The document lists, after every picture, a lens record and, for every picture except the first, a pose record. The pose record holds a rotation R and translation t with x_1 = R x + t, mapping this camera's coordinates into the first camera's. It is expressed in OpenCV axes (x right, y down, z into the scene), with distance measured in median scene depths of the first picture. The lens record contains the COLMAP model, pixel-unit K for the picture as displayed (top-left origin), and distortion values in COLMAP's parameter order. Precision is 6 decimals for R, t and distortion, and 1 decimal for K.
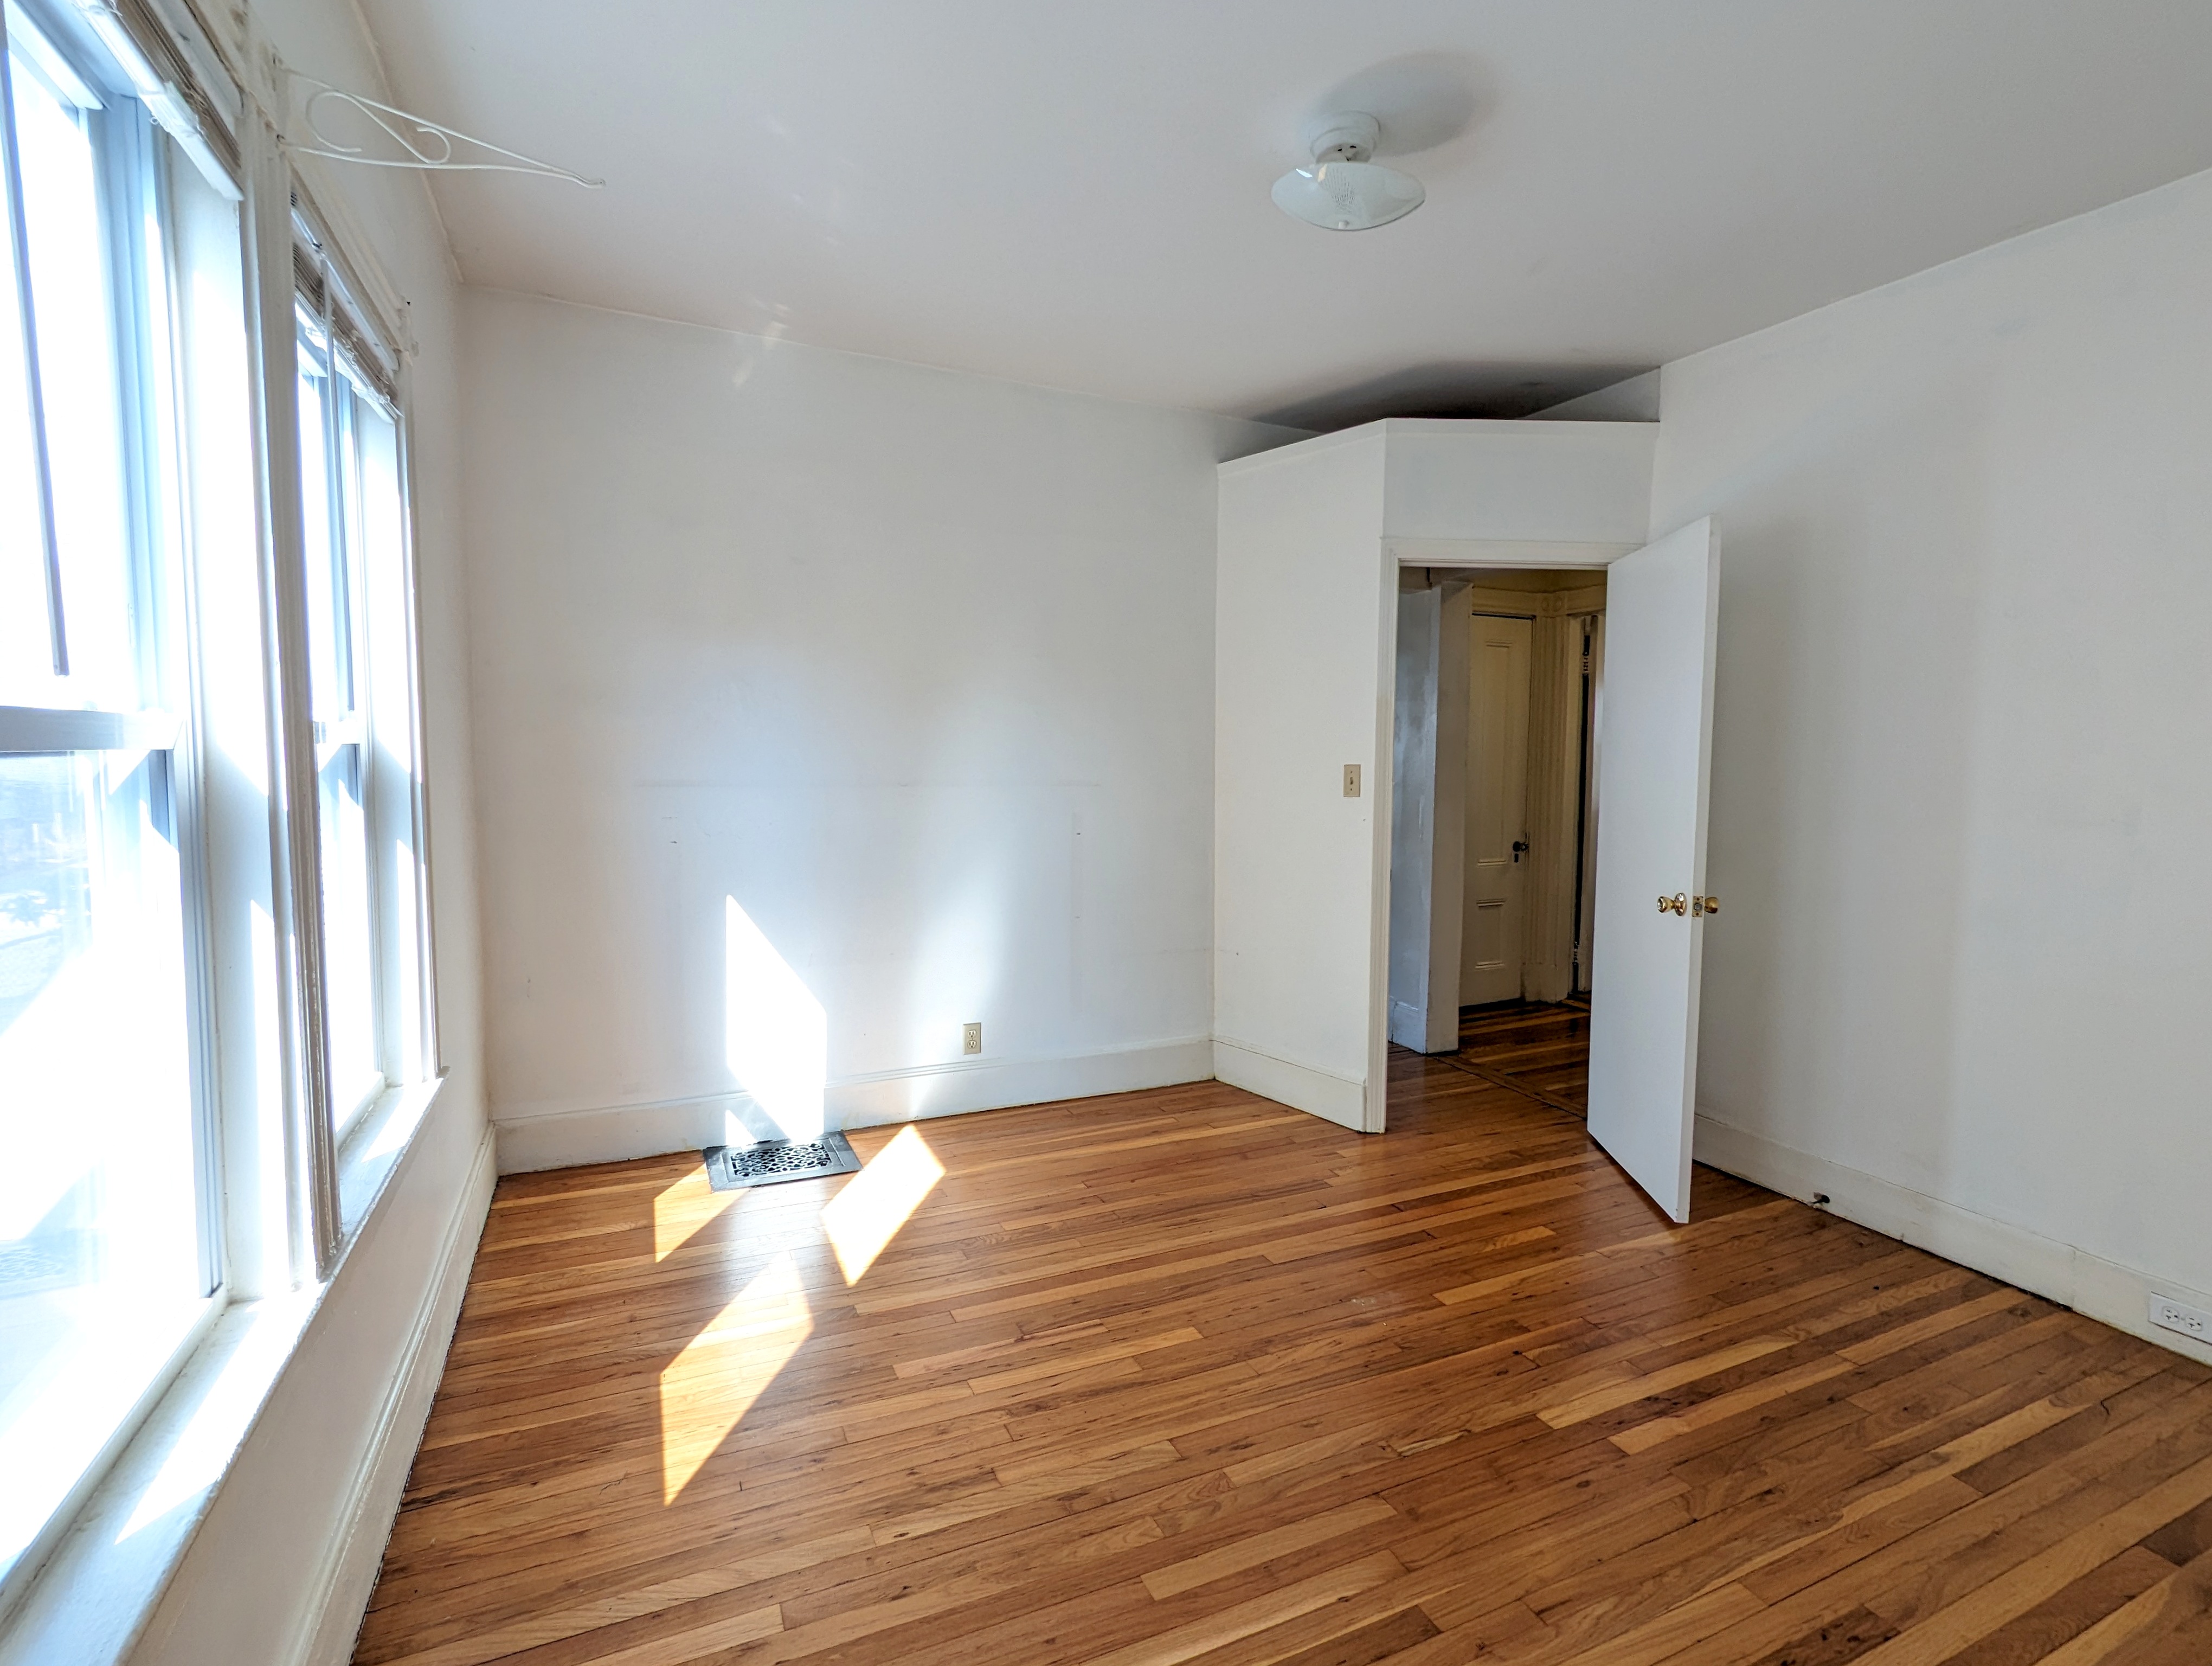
lens RADIAL K [[1048.7, 0, 1103.3], [0, 1048.7, 825.3], [0, 0, 1]] dist [-0.000034, 0.000639]
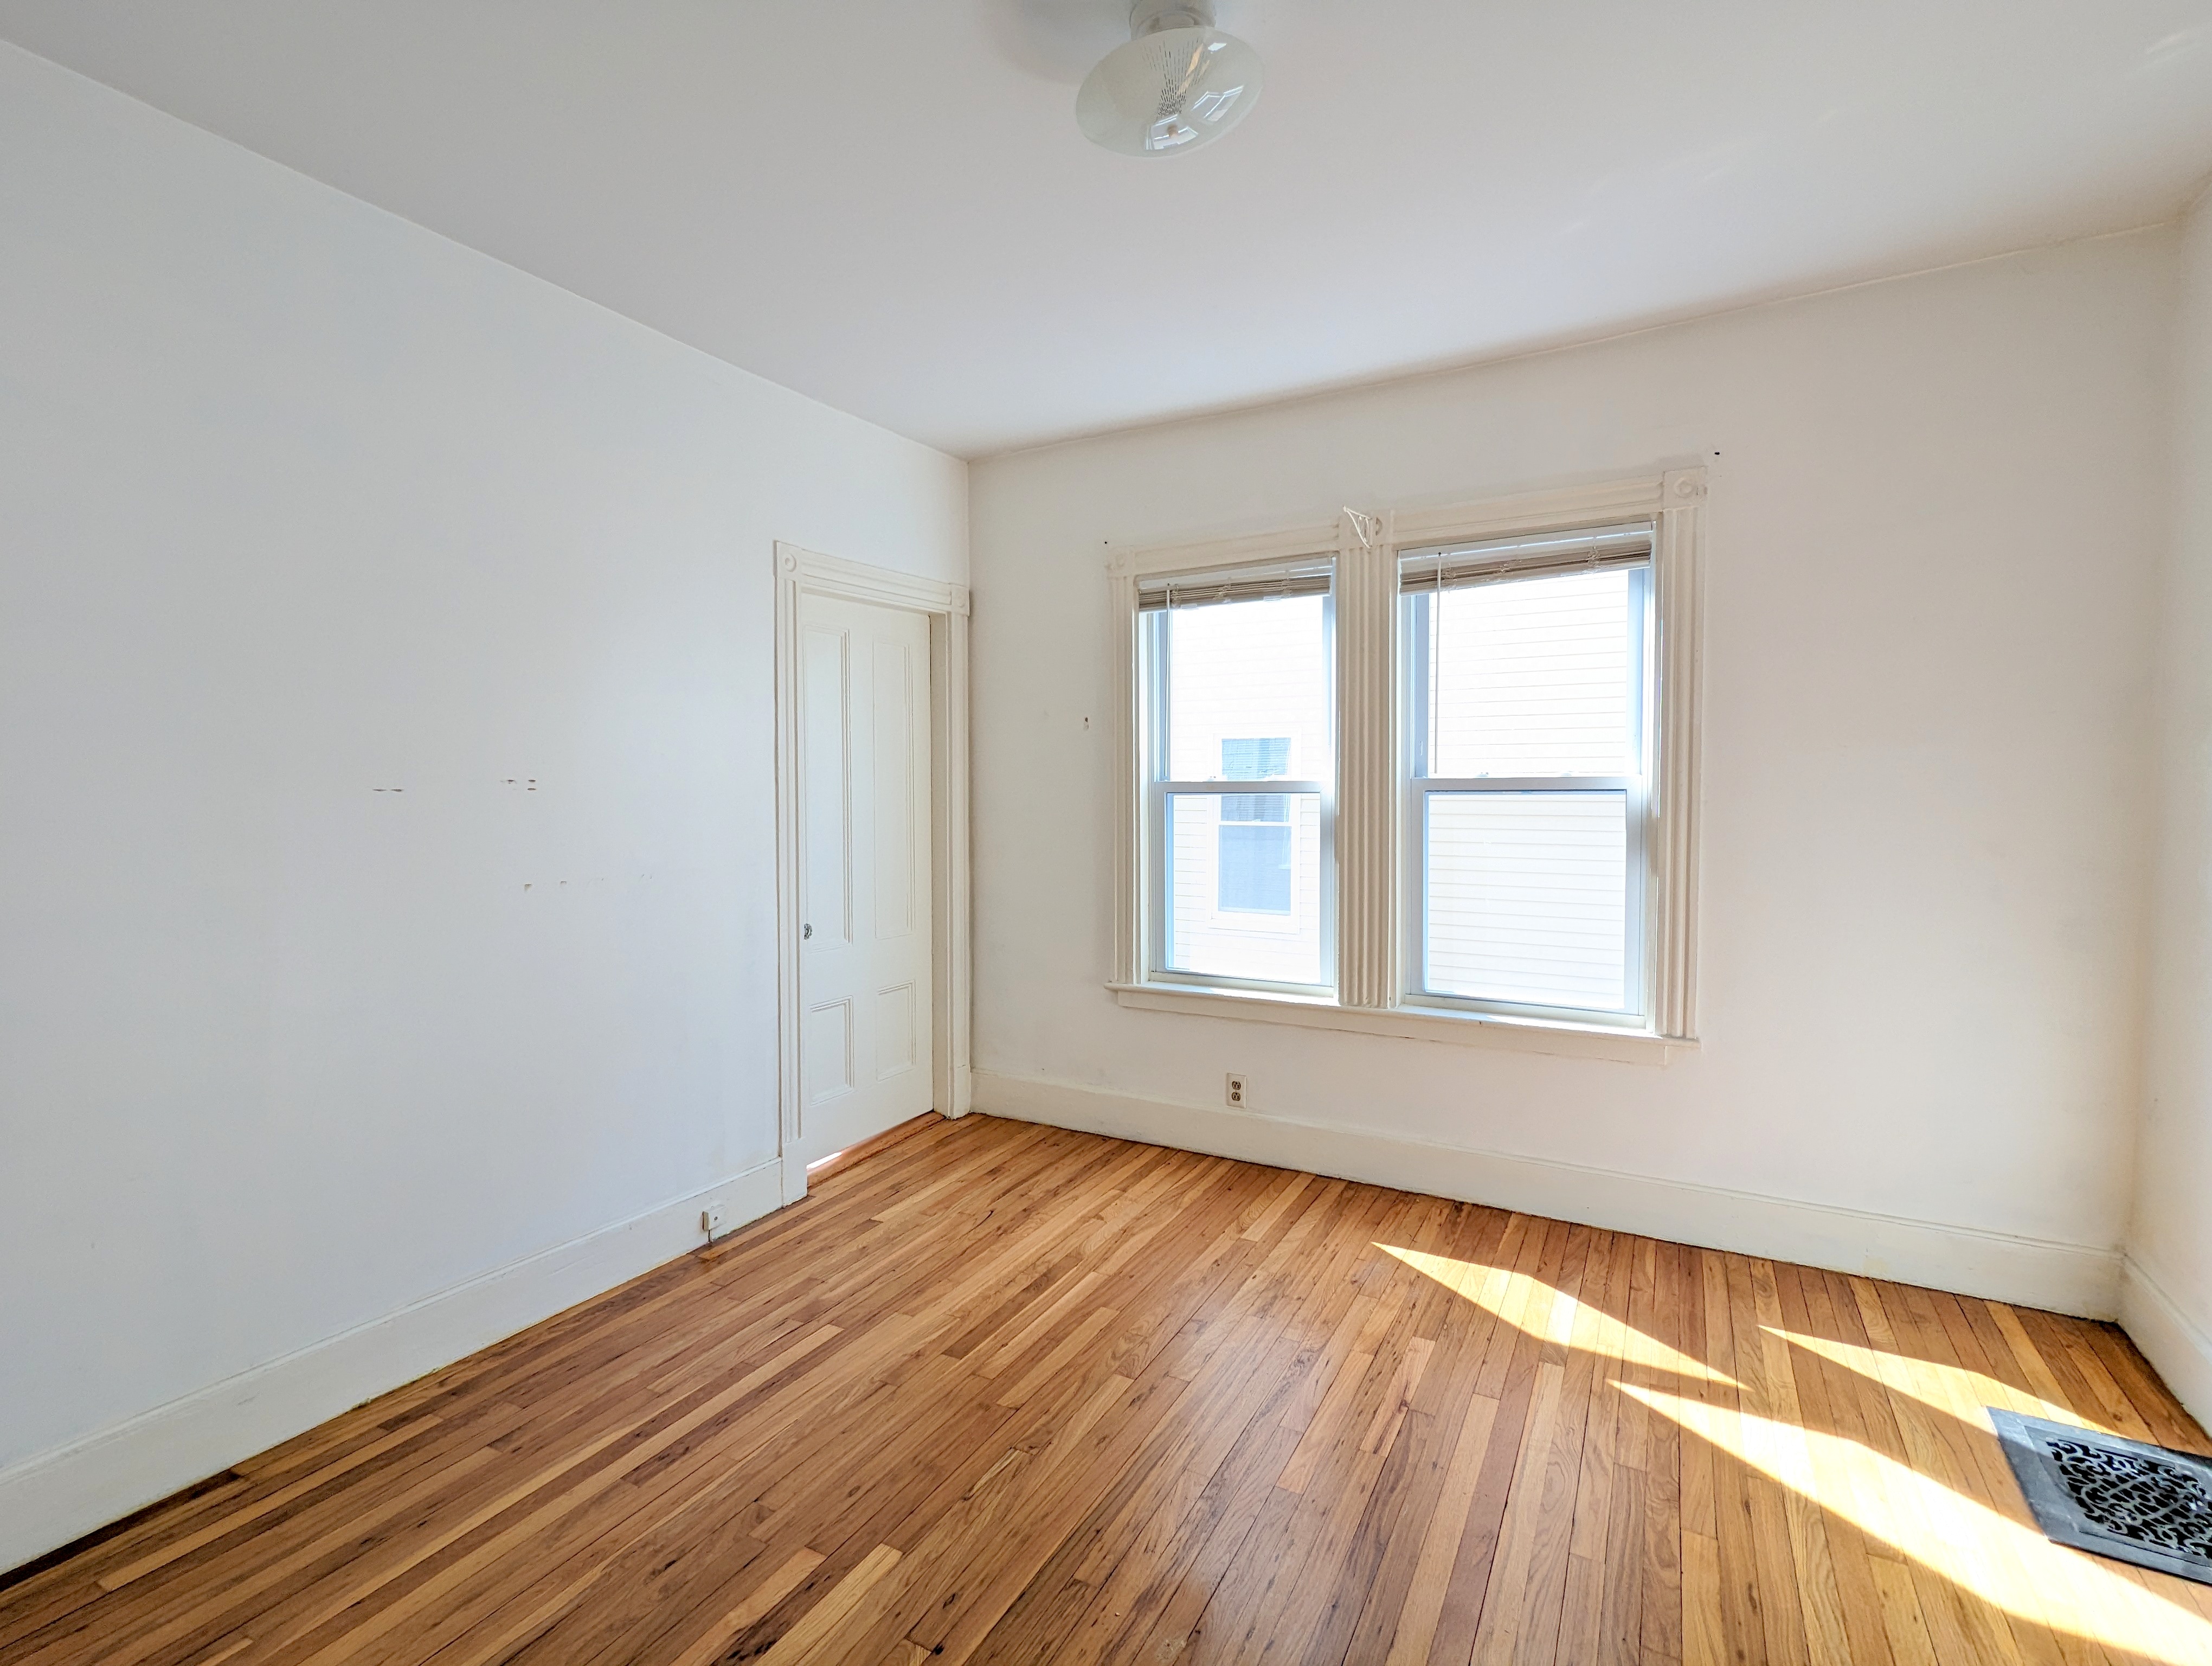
lens RADIAL K [[1048.7, 0, 1103.3], [0, 1048.7, 825.3], [0, 0, 1]] dist [-0.000034, 0.000639]
pose [[-0.798368, 0.015517, -0.601970, 0.827570], [-0.048508, 0.994762, 0.089975, -0.126079], [0.600213, 0.101033, -0.793433, 1.801558]]
